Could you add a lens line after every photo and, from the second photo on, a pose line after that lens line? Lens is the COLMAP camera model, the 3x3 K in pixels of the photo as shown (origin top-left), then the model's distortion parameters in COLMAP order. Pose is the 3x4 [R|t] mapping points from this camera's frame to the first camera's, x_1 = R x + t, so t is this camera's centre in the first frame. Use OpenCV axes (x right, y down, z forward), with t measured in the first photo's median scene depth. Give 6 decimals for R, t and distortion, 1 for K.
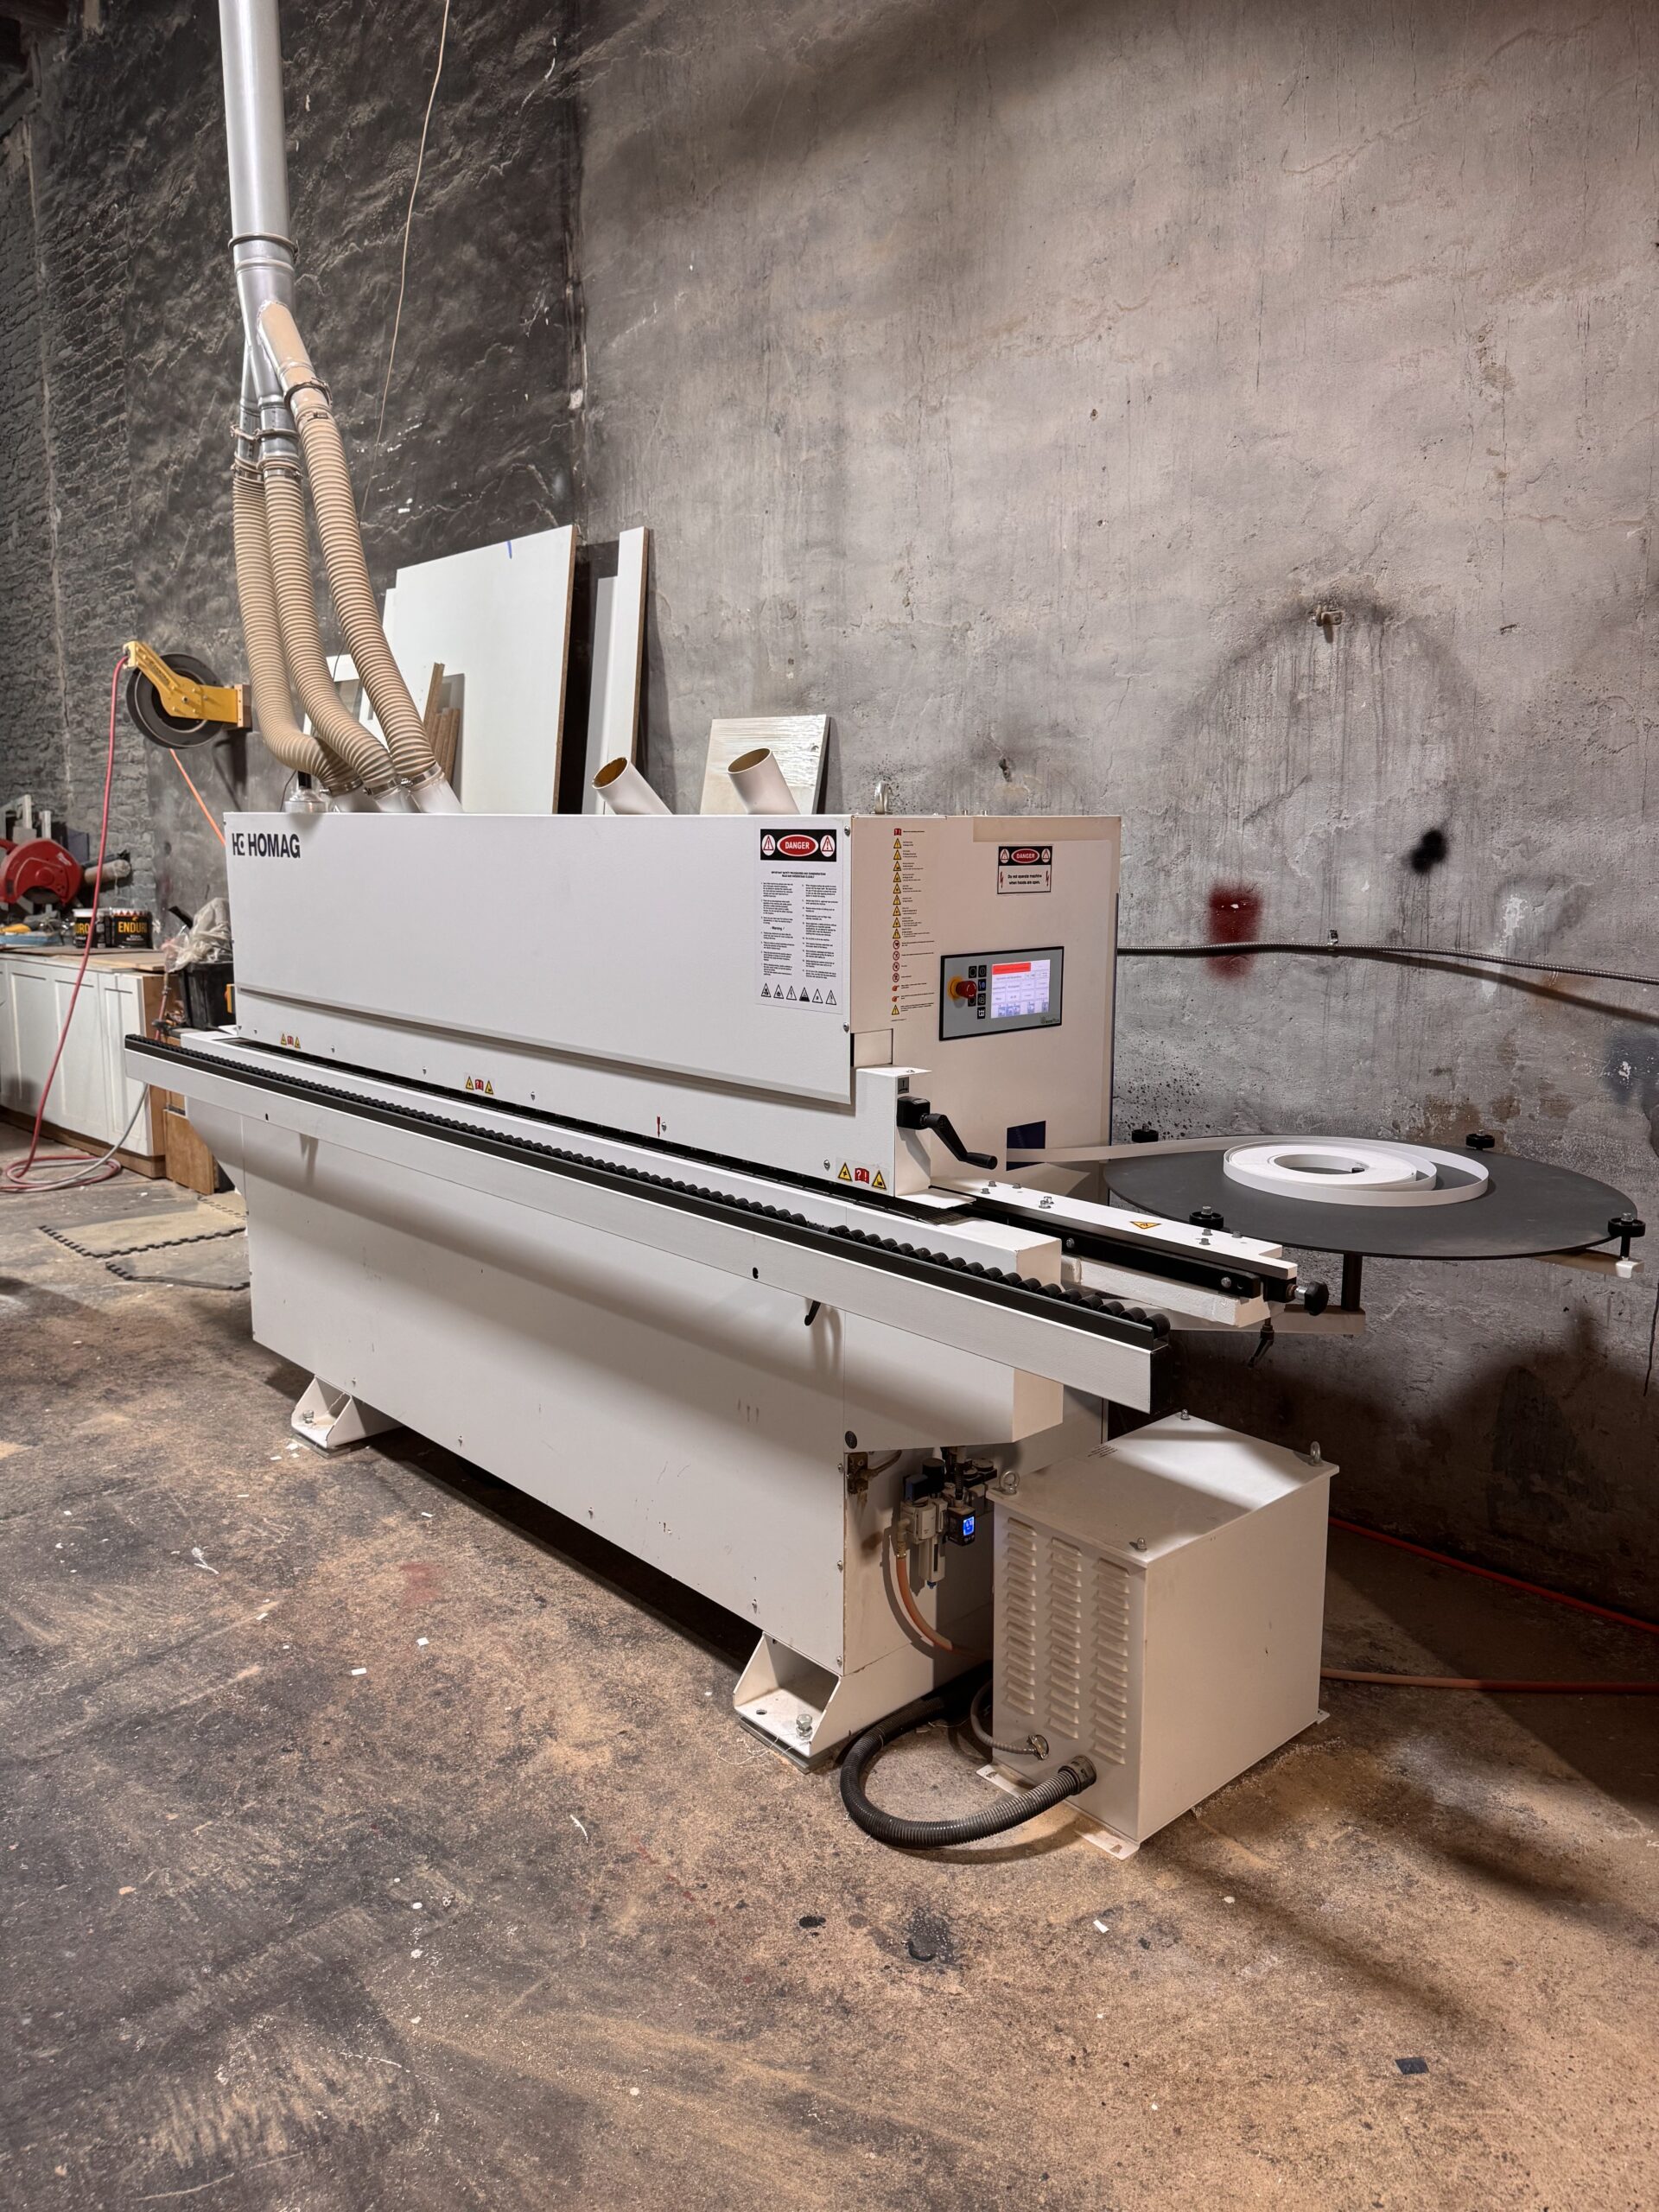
lens RADIAL K [[1654.0, 0, 829.5], [0, 1654.0, 1106.0], [0, 0, 1]] dist [-0.003611, -0.006936]
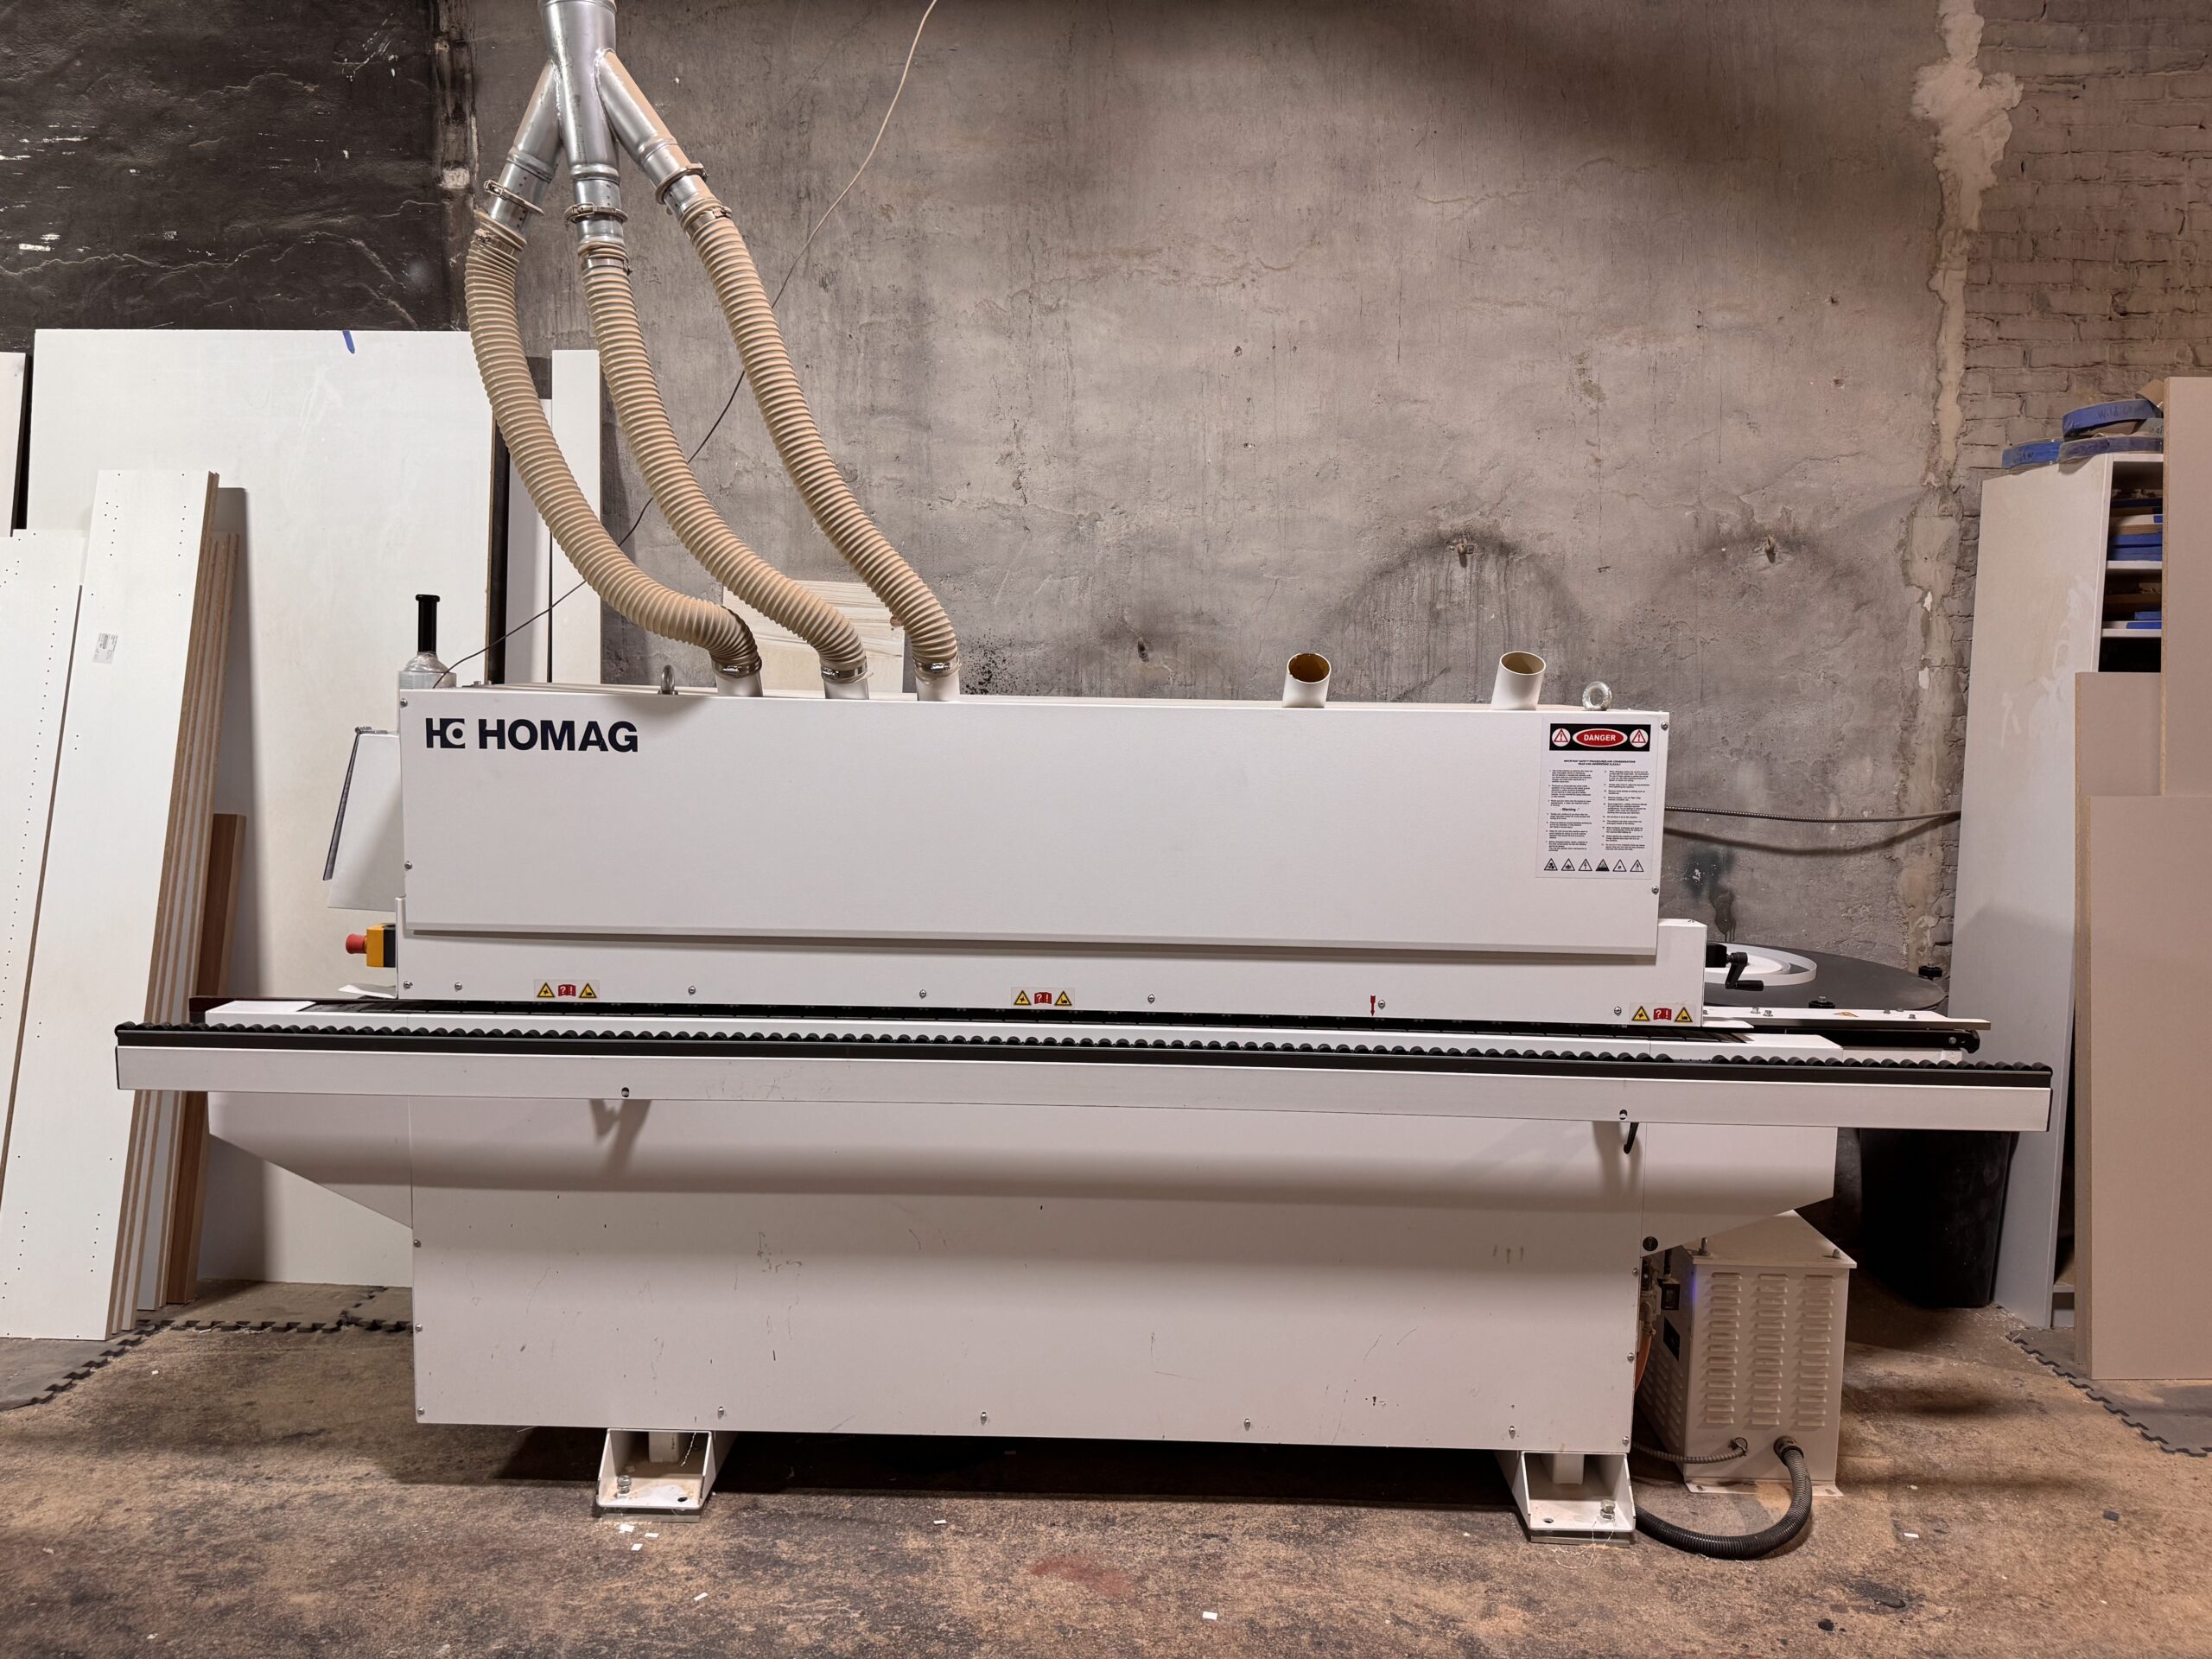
lens RADIAL K [[1649.8, 0, 1106.0], [0, 1649.8, 829.5], [0, 0, 1]] dist [0.025984, -0.040874]
pose [[0.665470, -0.061281, 0.743905, -0.860237], [0.111690, 0.993579, -0.018065, -0.084918], [-0.738021, 0.095109, 0.668041, 0.368137]]
